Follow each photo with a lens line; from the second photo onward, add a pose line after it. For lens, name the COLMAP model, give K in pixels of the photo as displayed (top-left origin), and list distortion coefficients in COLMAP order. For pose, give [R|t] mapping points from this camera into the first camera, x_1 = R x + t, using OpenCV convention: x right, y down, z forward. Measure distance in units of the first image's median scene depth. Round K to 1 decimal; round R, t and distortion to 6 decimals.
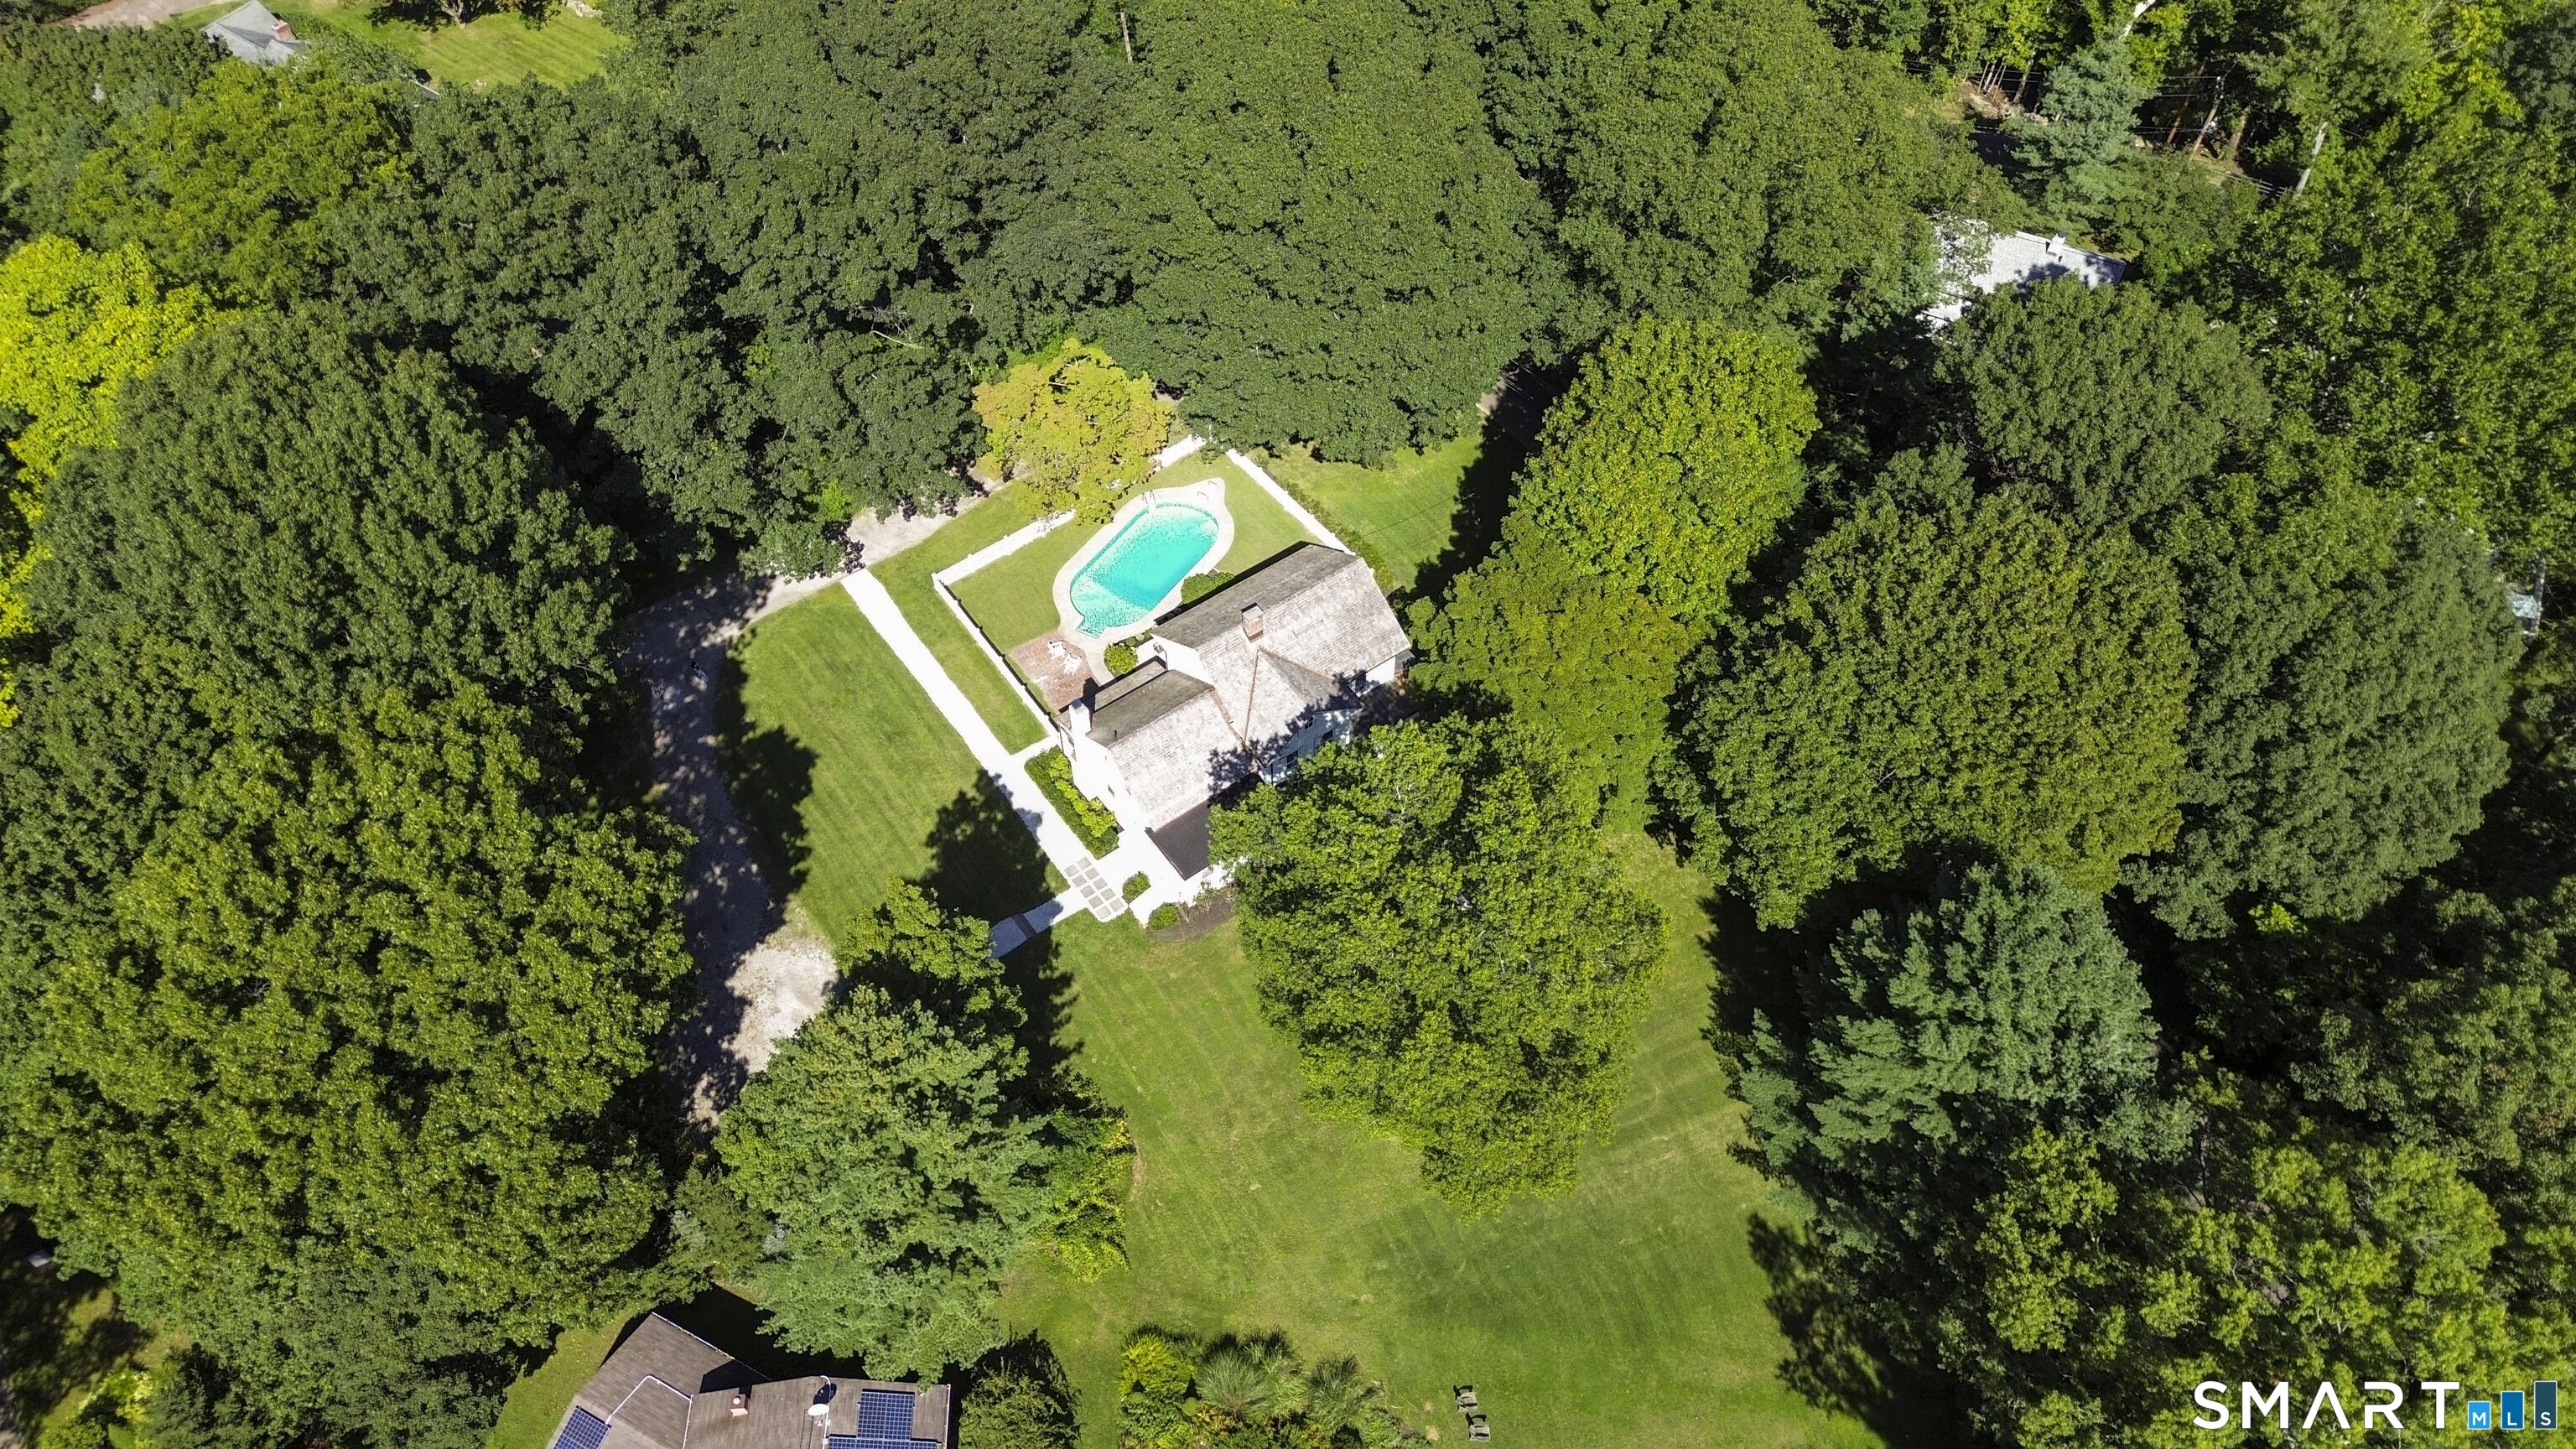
lens RADIAL K [[1843.3, 0, 1290.0], [0, 1843.3, 719.8], [0, 0, 1]] dist [-0.009766, -0.001912]
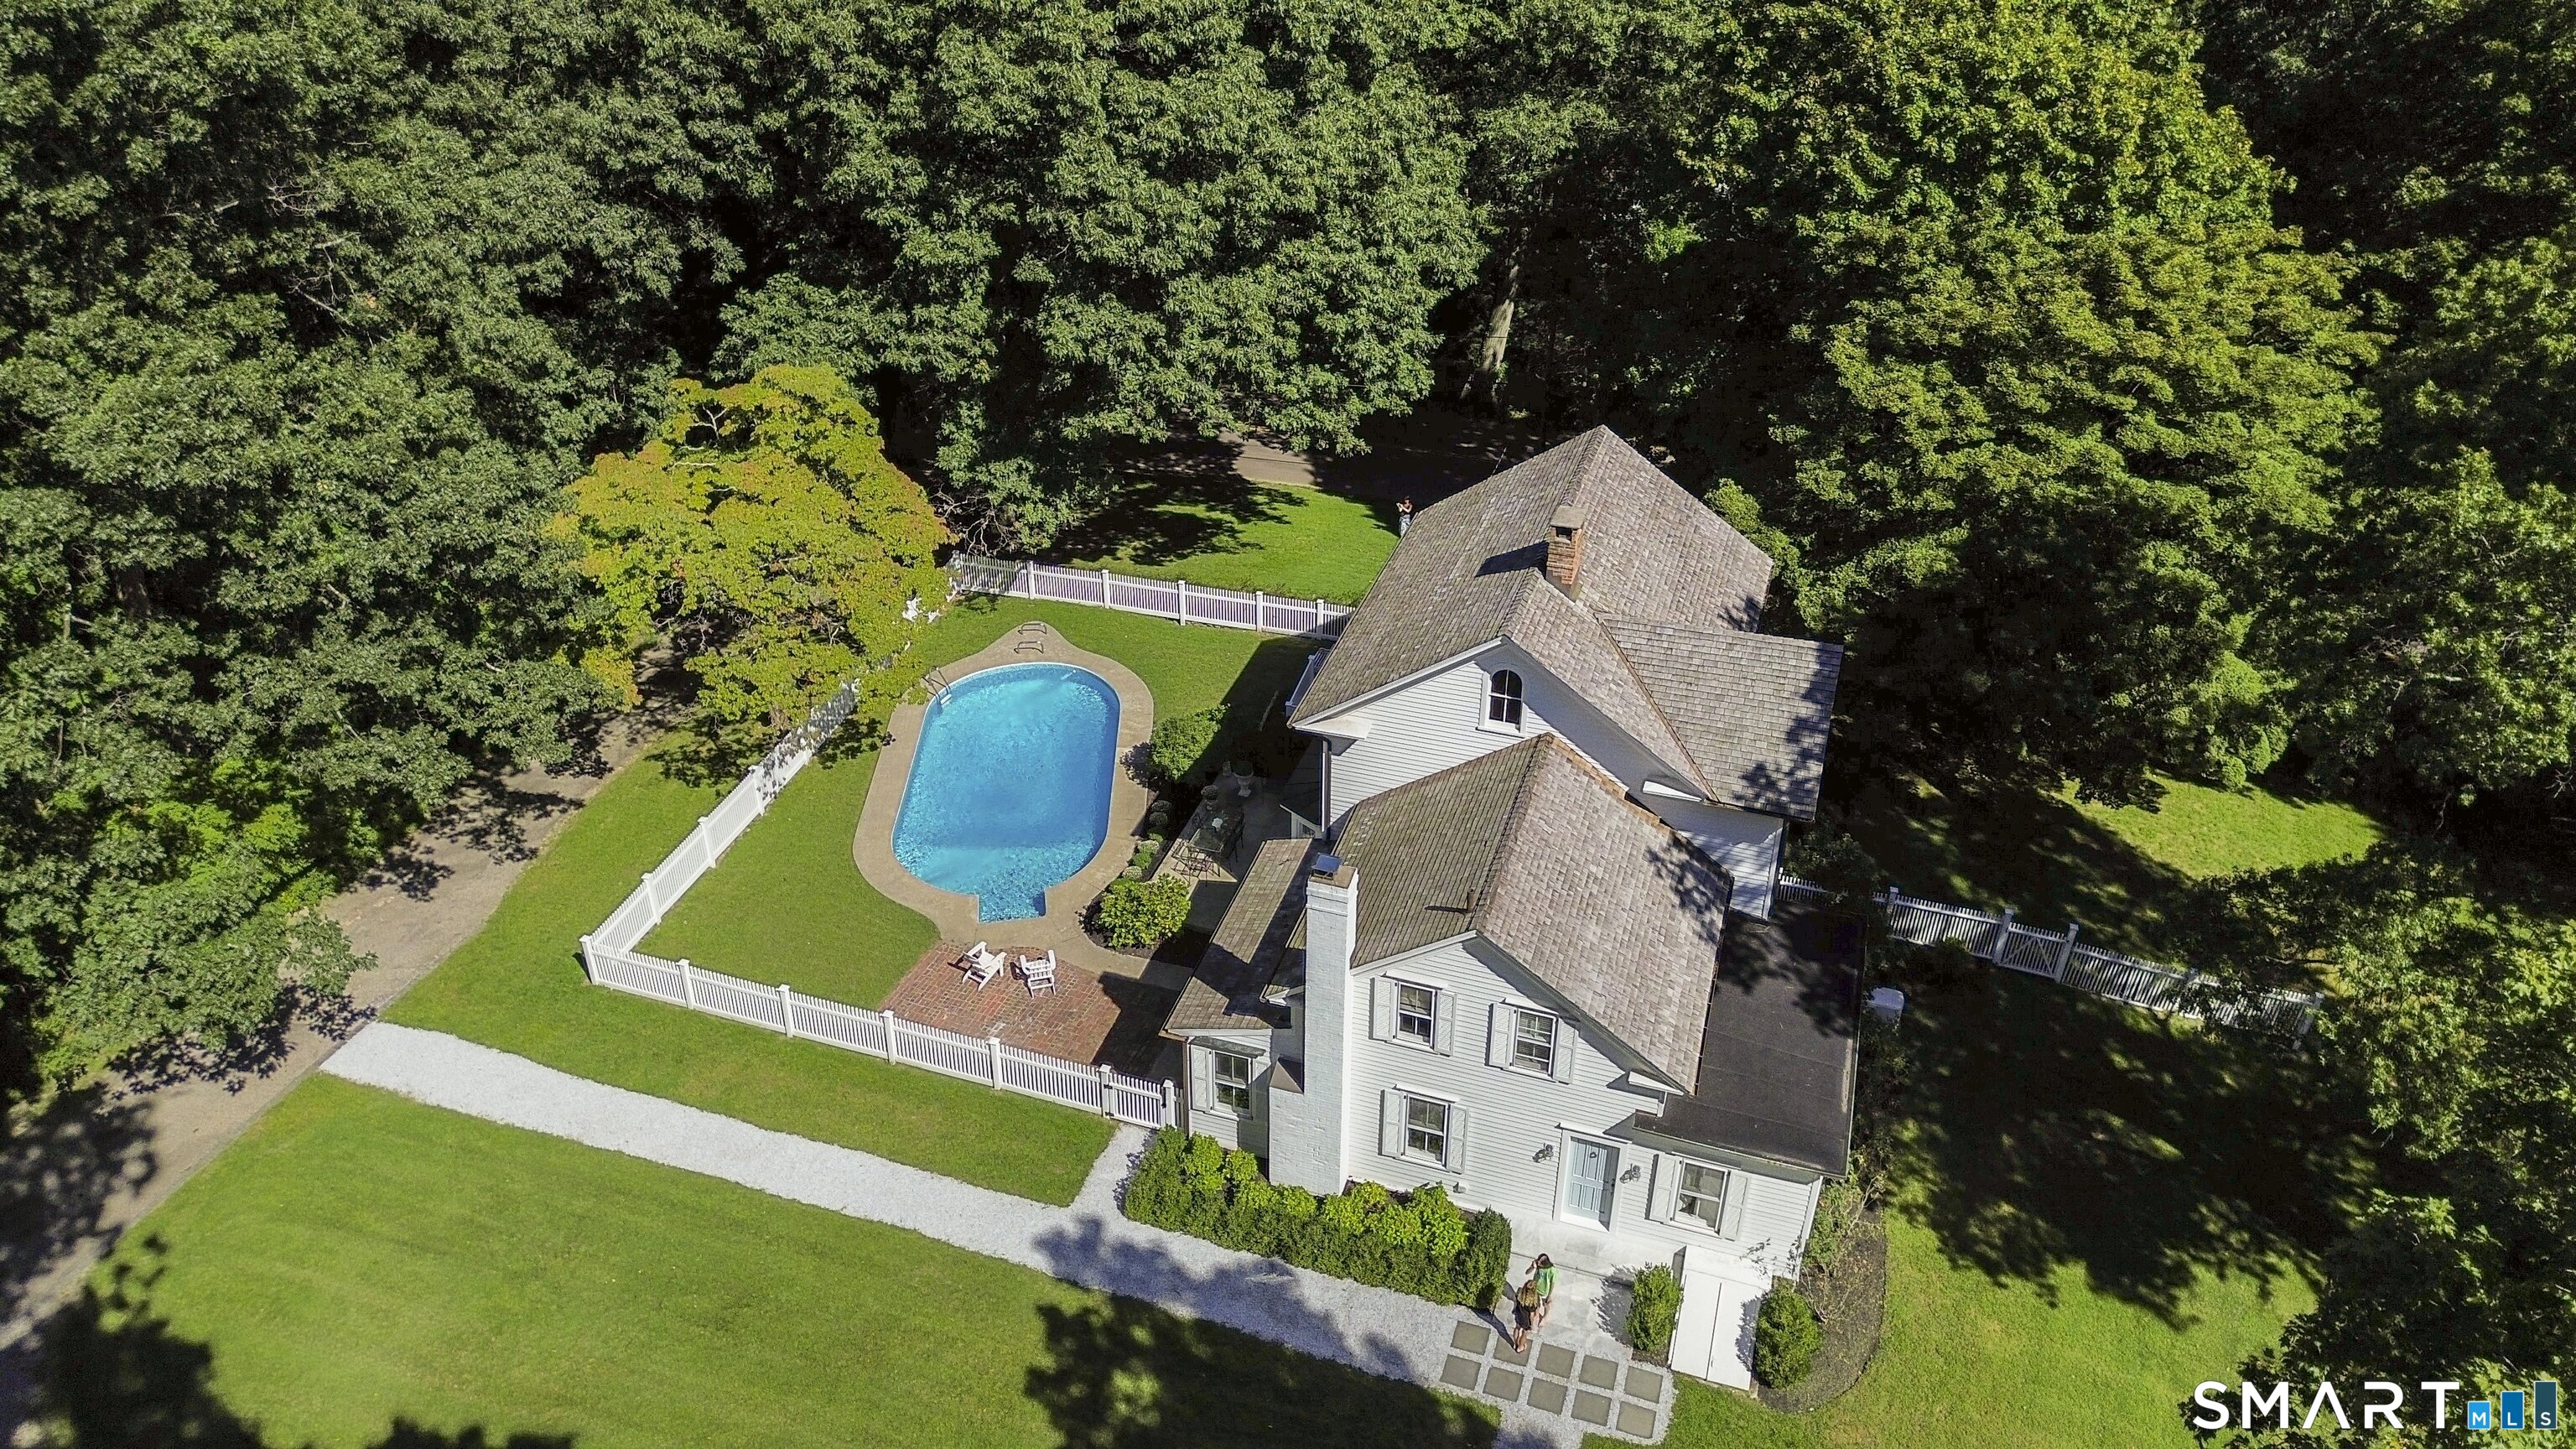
lens RADIAL K [[1843.3, 0, 1281.8], [0, 1843.3, 723.7], [0, 0, 1]] dist [-0.009766, -0.001912]
pose [[0.822796, -0.303739, 0.480363, -0.270220], [0.440199, 0.875206, -0.200599, 0.028738], [-0.359487, 0.376507, 0.853822, 0.641689]]
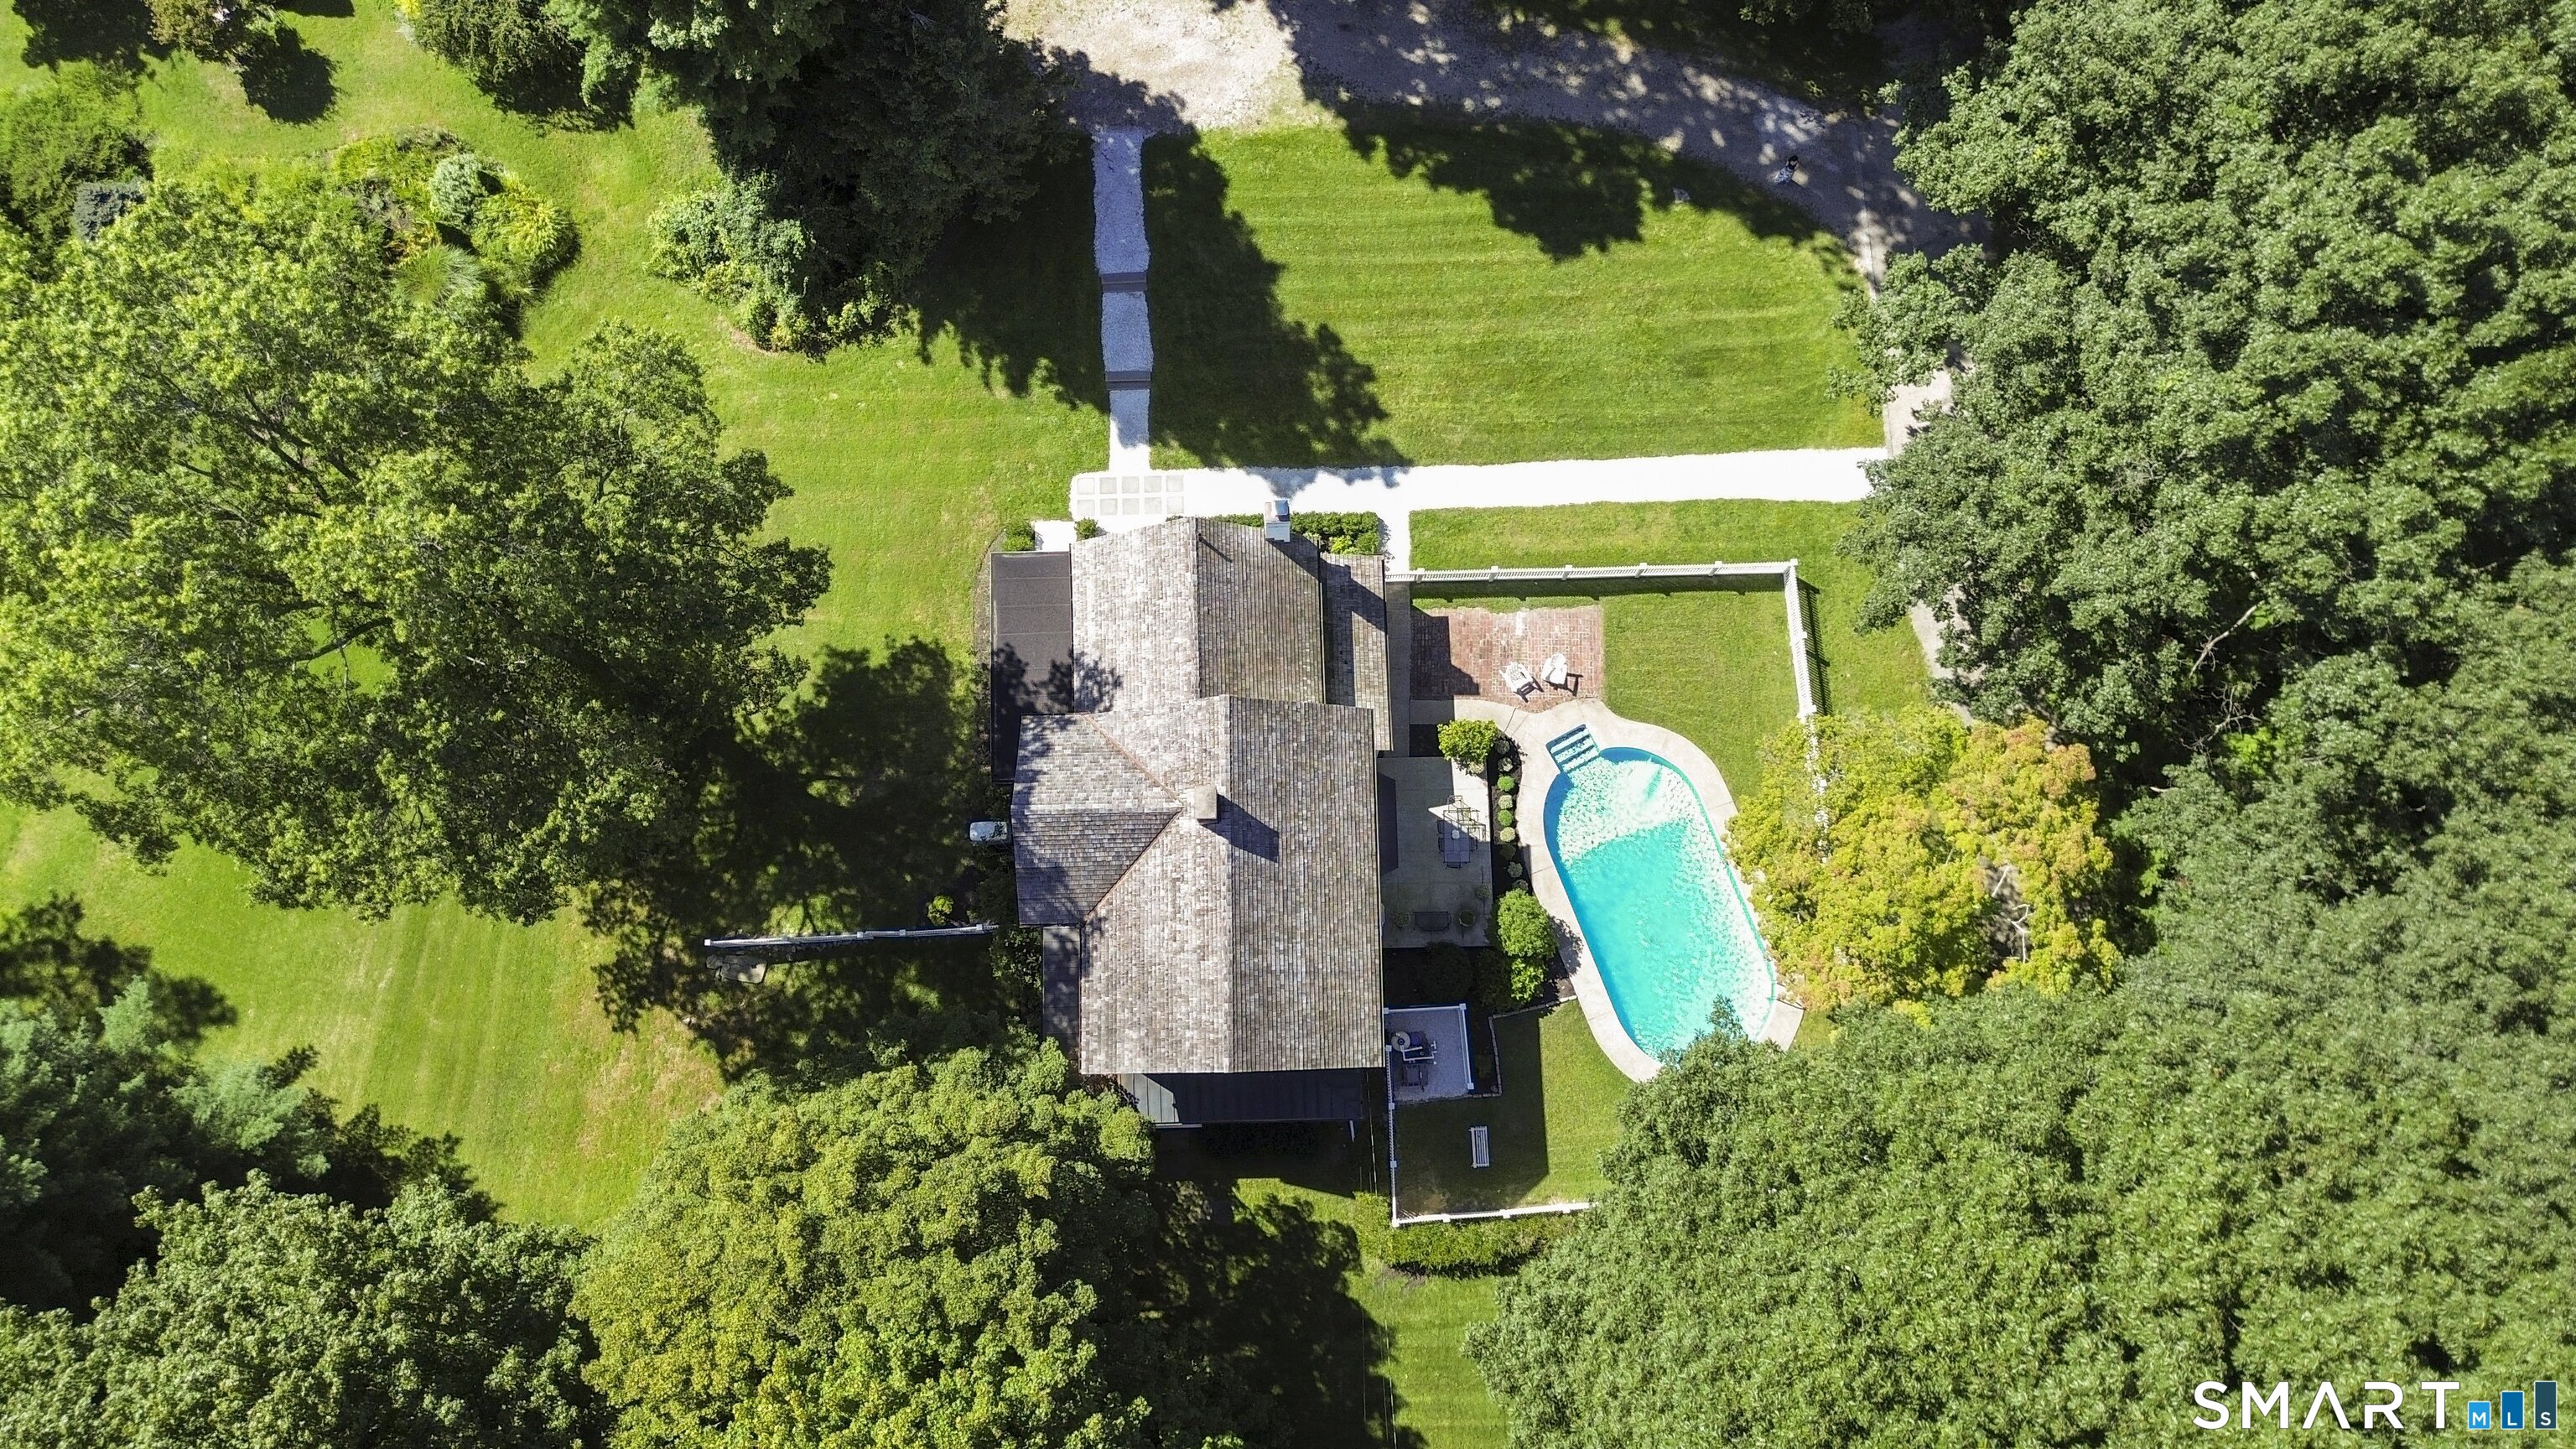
lens RADIAL K [[1843.3, 0, 1286.4], [0, 1843.3, 748.7], [0, 0, 1]] dist [-0.009766, -0.001912]
pose [[-0.569452, 0.807715, -0.152711, 0.035941], [-0.656129, -0.334704, 0.676364, -0.416264], [0.495196, 0.485354, 0.720563, 0.571999]]
